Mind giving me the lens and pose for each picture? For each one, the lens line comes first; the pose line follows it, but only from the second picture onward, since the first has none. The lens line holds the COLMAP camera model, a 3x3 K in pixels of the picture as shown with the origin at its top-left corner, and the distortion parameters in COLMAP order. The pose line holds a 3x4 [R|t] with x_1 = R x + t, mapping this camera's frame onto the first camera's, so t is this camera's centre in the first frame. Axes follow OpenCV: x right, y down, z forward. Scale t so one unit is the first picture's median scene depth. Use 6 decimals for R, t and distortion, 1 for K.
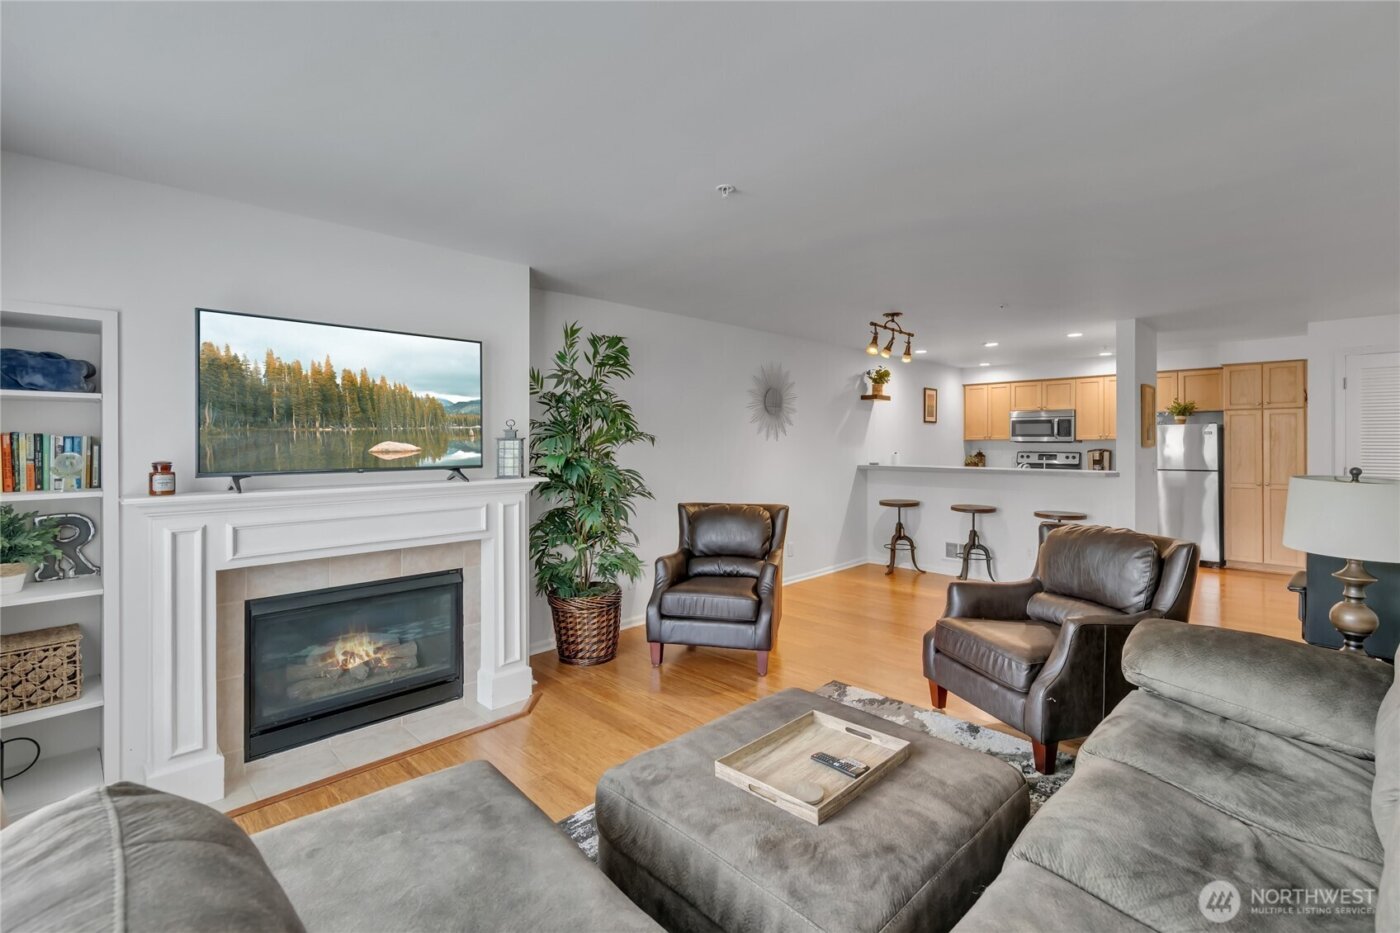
lens RADIAL K [[610.0, 0, 713.7], [0, 610.0, 463.4], [0, 0, 1]] dist [0.000763, 0.000073]
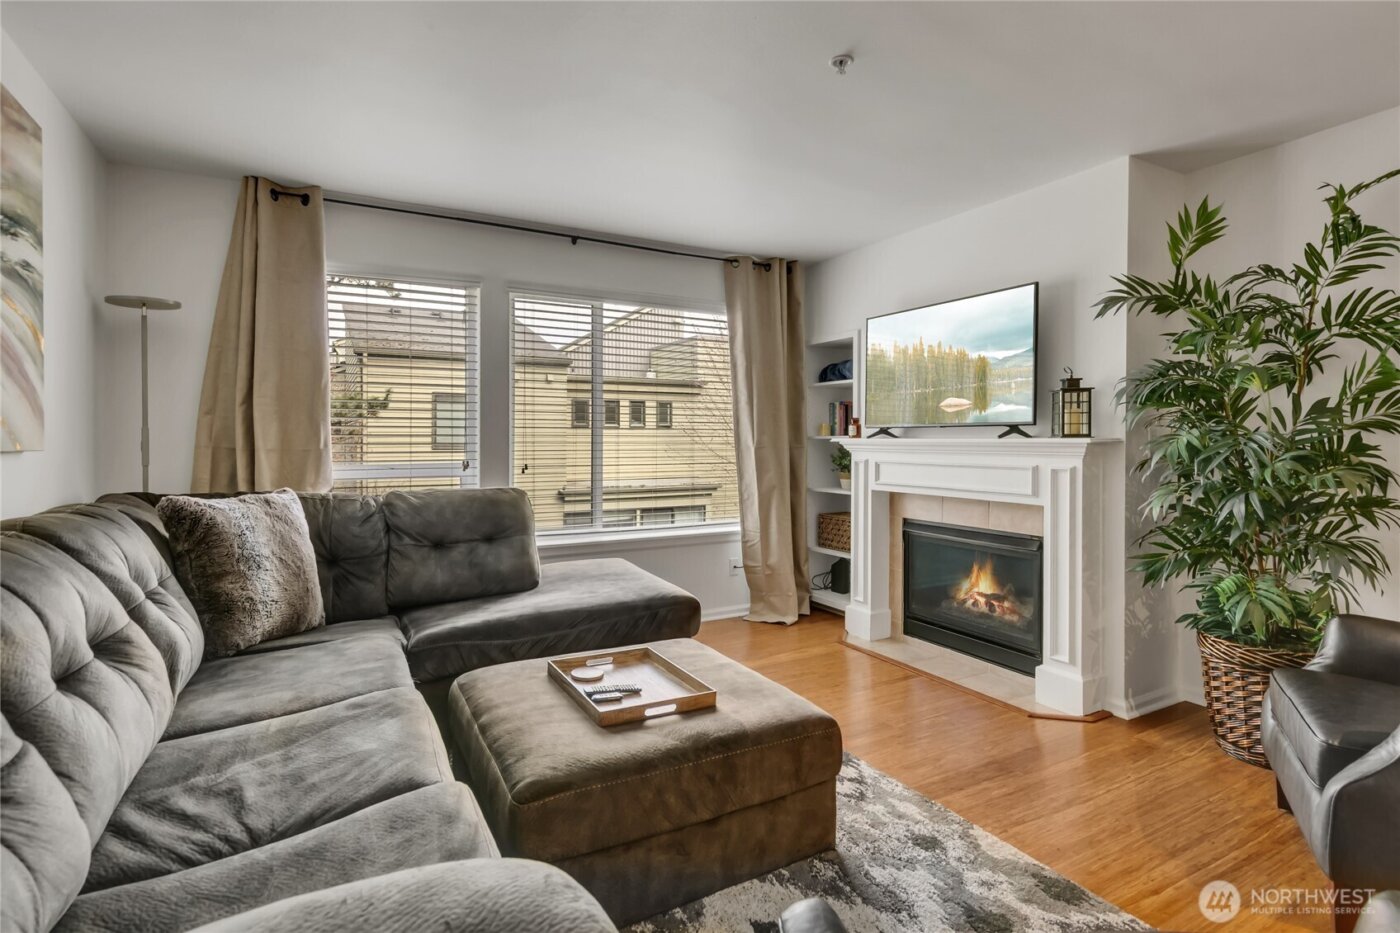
lens RADIAL K [[698.3, 0, 712.5], [0, 698.3, 448.8], [0, 0, 1]] dist [0.000828, 0.000445]
pose [[-0.284350, 0.016540, -0.958578, 0.350483], [-0.030583, 0.999186, 0.026313, 0.013037], [0.958233, 0.036799, -0.283612, 0.396163]]
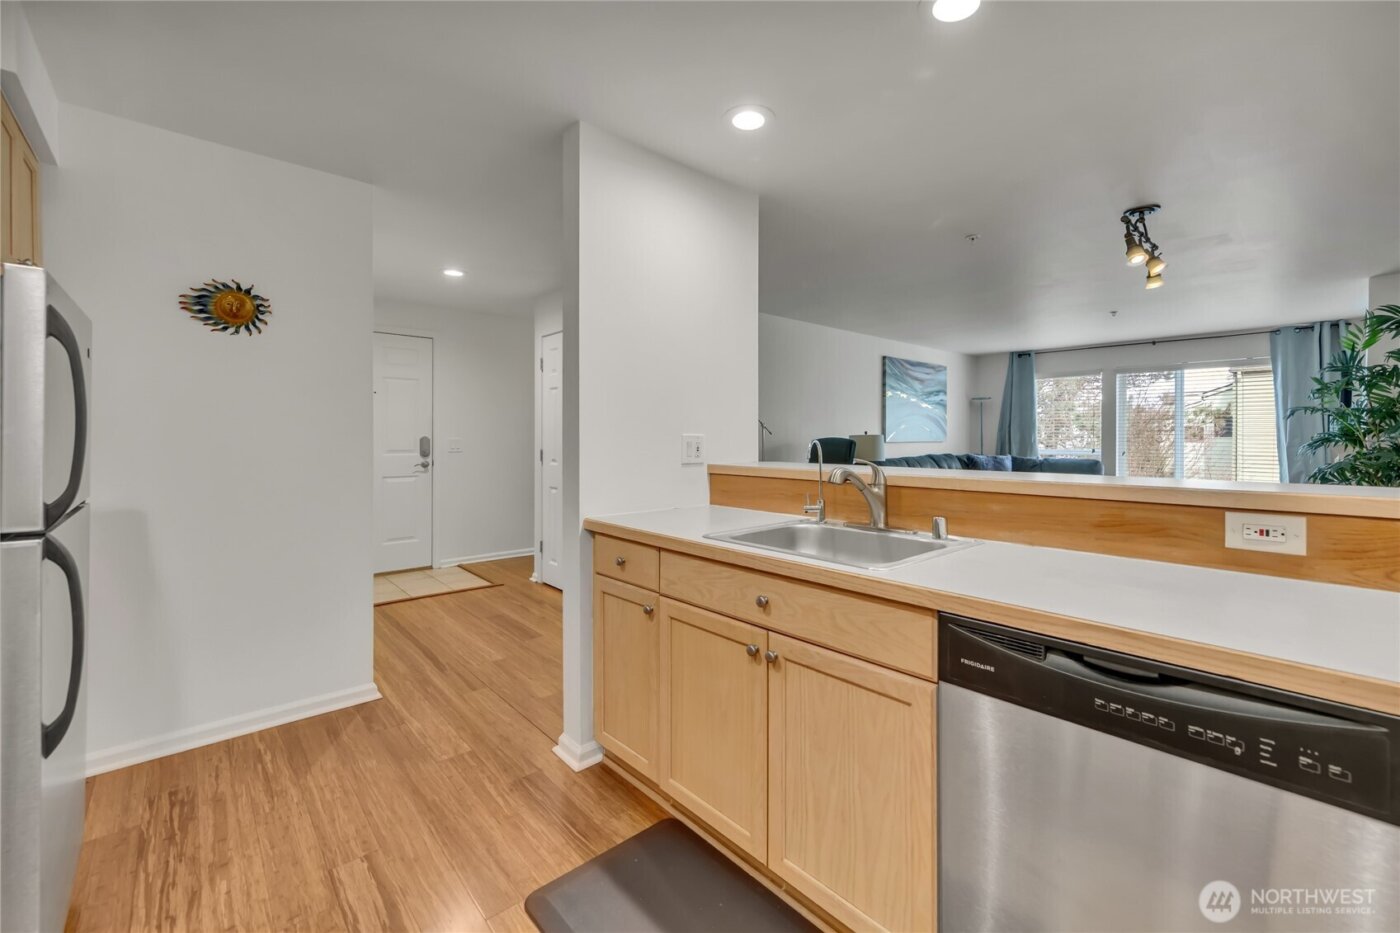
lens RADIAL K [[577.2, 0, 714.3], [0, 577.2, 455.2], [0, 0, 1]] dist [0.002063, 0.000378]
pose [[-0.997550, -0.001973, 0.069928, 0.510604], [0.002725, 0.997748, 0.067024, -0.020669], [-0.069903, 0.067051, -0.995298, 1.205383]]
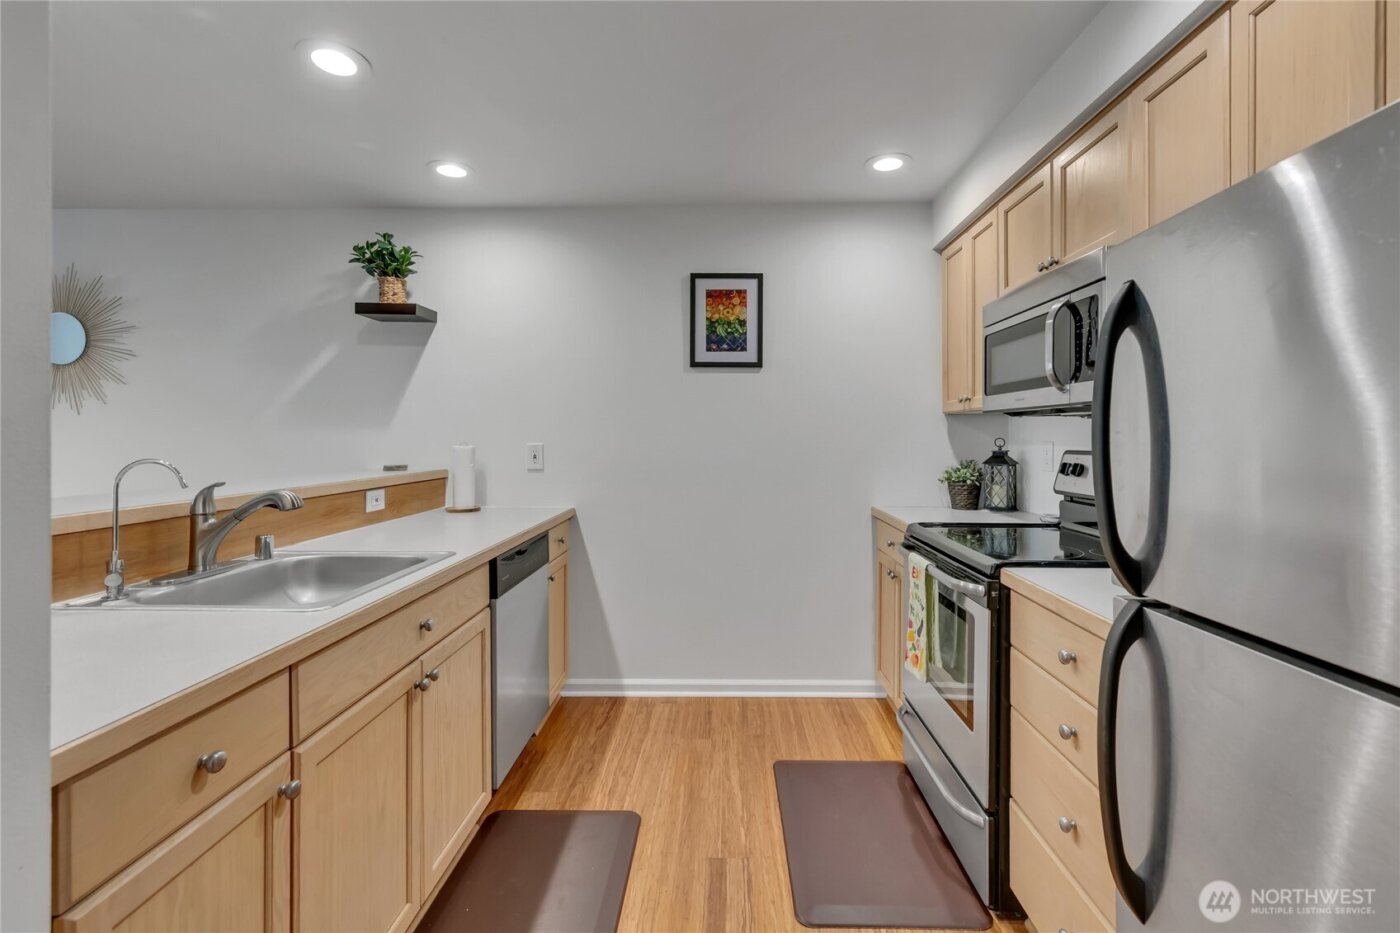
lens RADIAL K [[698.3, 0, 712.5], [0, 698.3, 448.8], [0, 0, 1]] dist [0.000828, 0.000445]
pose [[0.677917, 0.006335, -0.735112, 0.789645], [-0.030211, 0.999358, -0.019248, -0.010907], [0.734518, 0.035257, 0.677673, 0.867589]]
